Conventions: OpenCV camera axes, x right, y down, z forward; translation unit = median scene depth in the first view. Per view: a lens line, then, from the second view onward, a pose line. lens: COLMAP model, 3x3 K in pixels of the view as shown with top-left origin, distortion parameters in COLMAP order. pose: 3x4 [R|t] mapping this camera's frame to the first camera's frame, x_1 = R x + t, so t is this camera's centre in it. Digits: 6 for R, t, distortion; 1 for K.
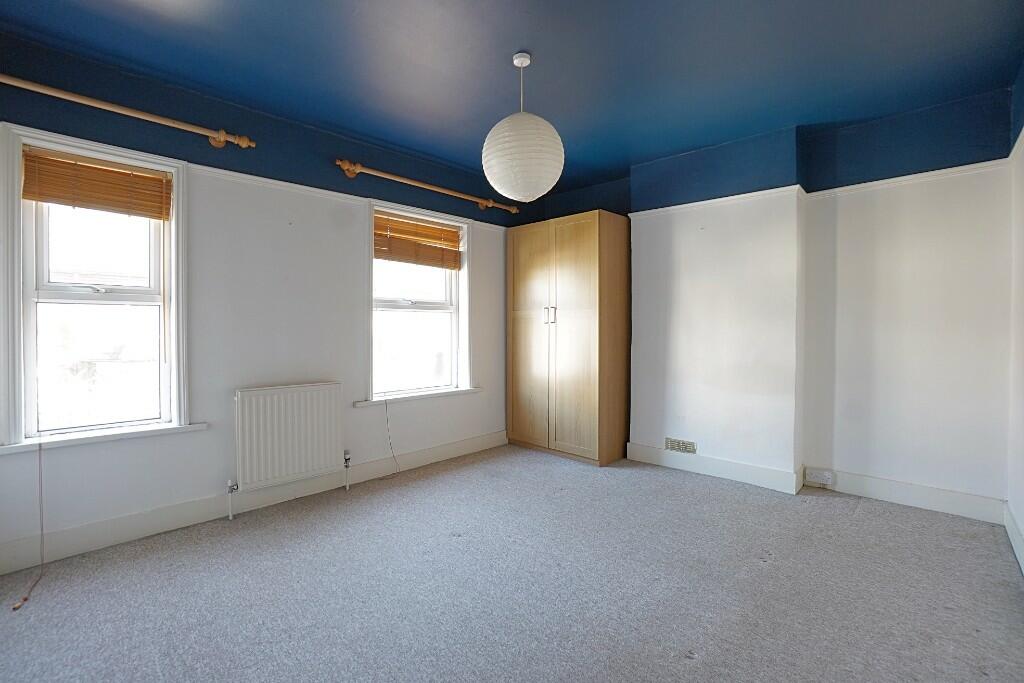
lens RADIAL K [[458.4, 0, 501.9], [0, 458.4, 333.1], [0, 0, 1]] dist [-0.060601, 0.022637]
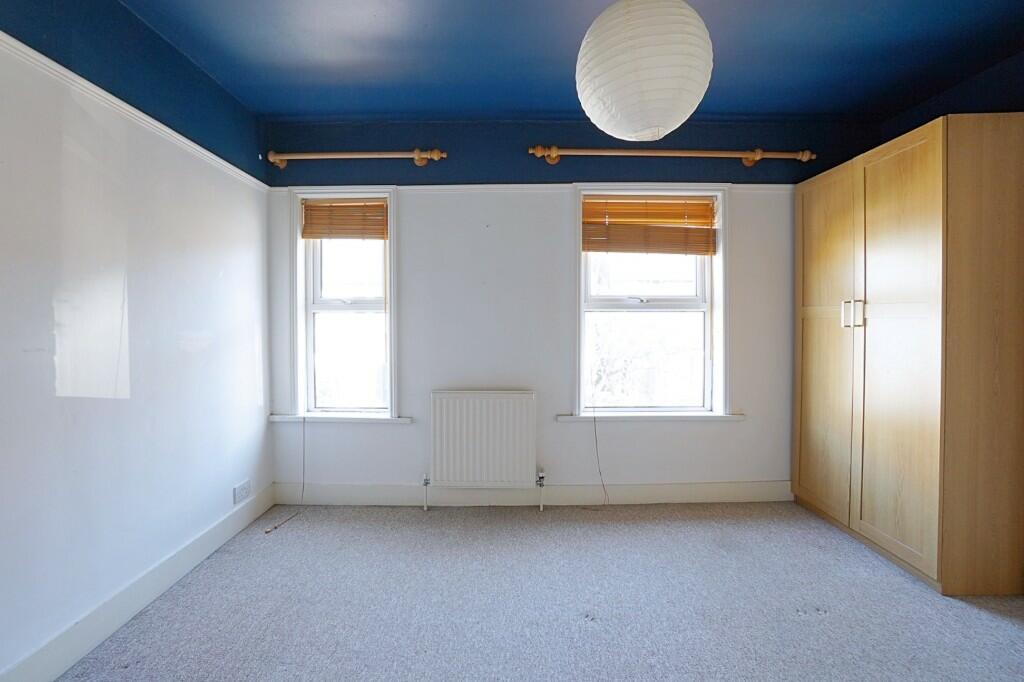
lens RADIAL K [[458.4, 0, 501.9], [0, 458.4, 332.6], [0, 0, 1]] dist [-0.060601, 0.022637]
pose [[0.701049, 0.013854, -0.712979, 0.228935], [-0.007542, 0.999899, 0.012013, -0.019511], [0.713073, -0.003044, 0.701083, 0.280675]]
